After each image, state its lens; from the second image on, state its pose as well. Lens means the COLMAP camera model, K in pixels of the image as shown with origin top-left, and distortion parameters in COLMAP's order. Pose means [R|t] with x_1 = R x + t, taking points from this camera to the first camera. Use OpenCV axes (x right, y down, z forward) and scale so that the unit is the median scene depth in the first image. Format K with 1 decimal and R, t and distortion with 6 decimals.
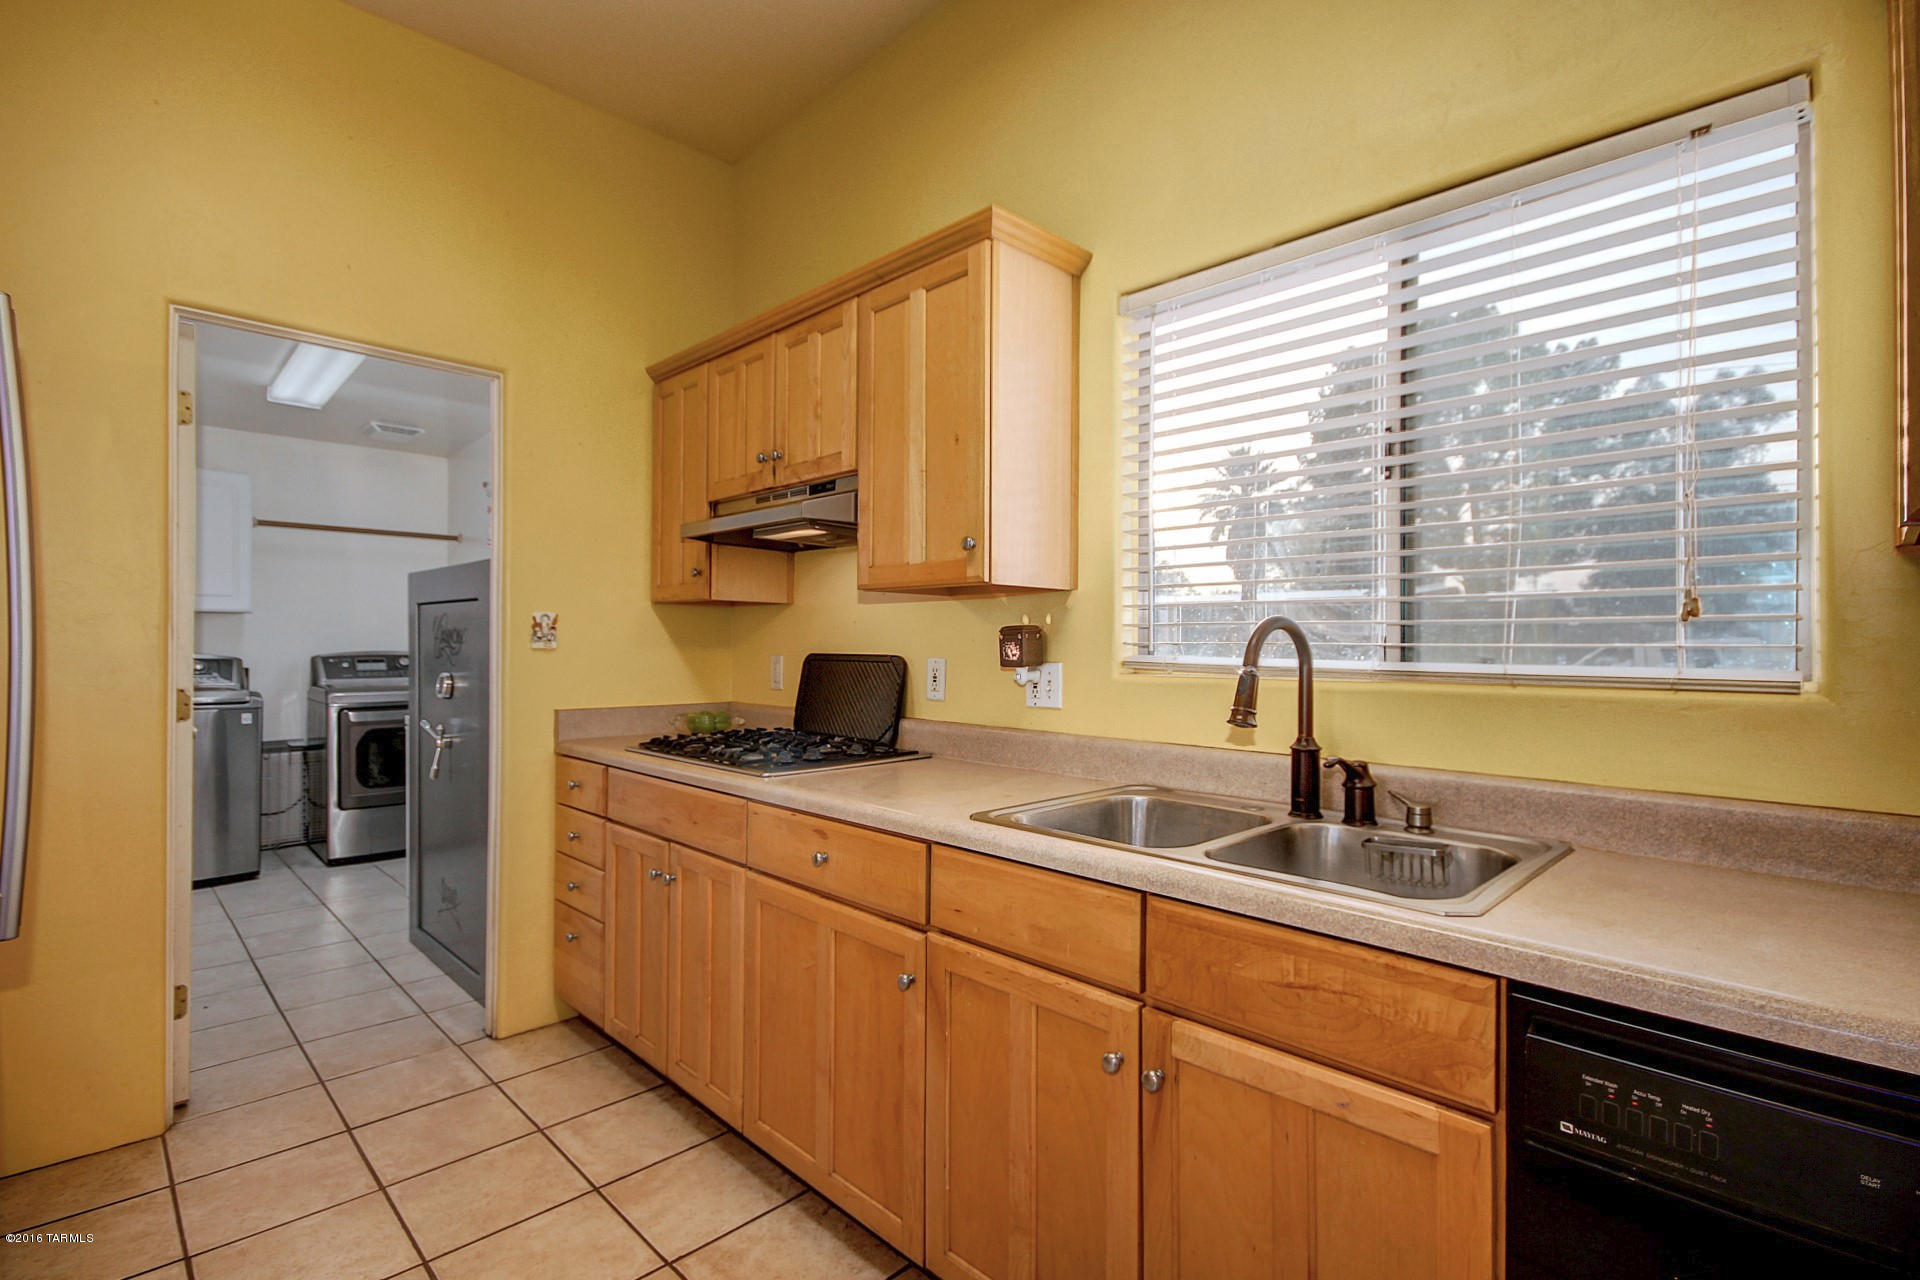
lens RADIAL K [[890.9, 0, 969.4], [0, 890.9, 642.3], [0, 0, 1]] dist [0.007131, -0.008070]
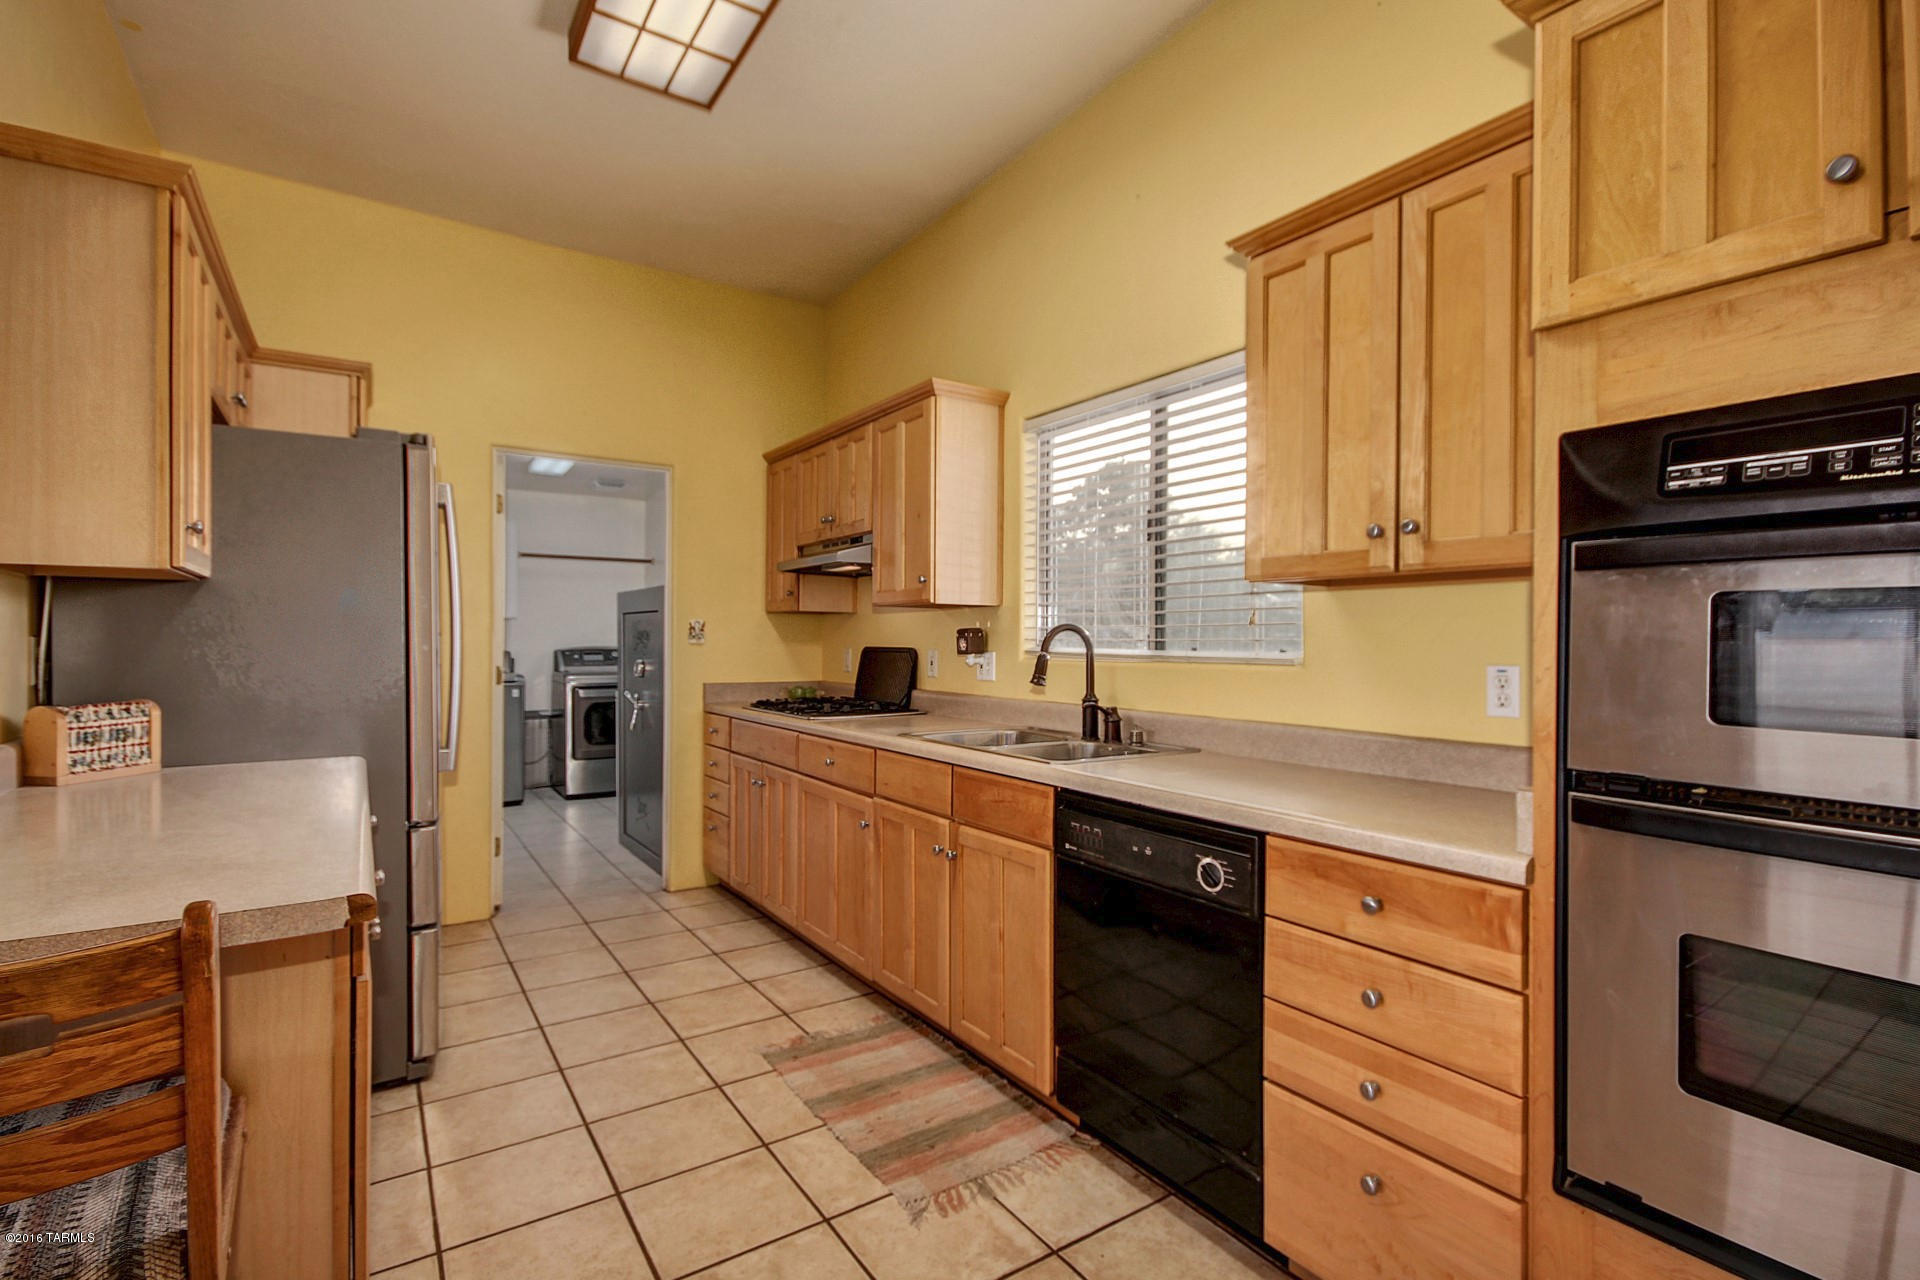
lens RADIAL K [[890.9, 0, 962.4], [0, 890.9, 641.2], [0, 0, 1]] dist [0.007131, -0.008070]
pose [[0.981286, -0.000529, -0.192556, 0.338567], [0.000724, 0.999999, 0.000941, 0.002653], [0.192555, -0.001063, 0.981286, -0.531871]]
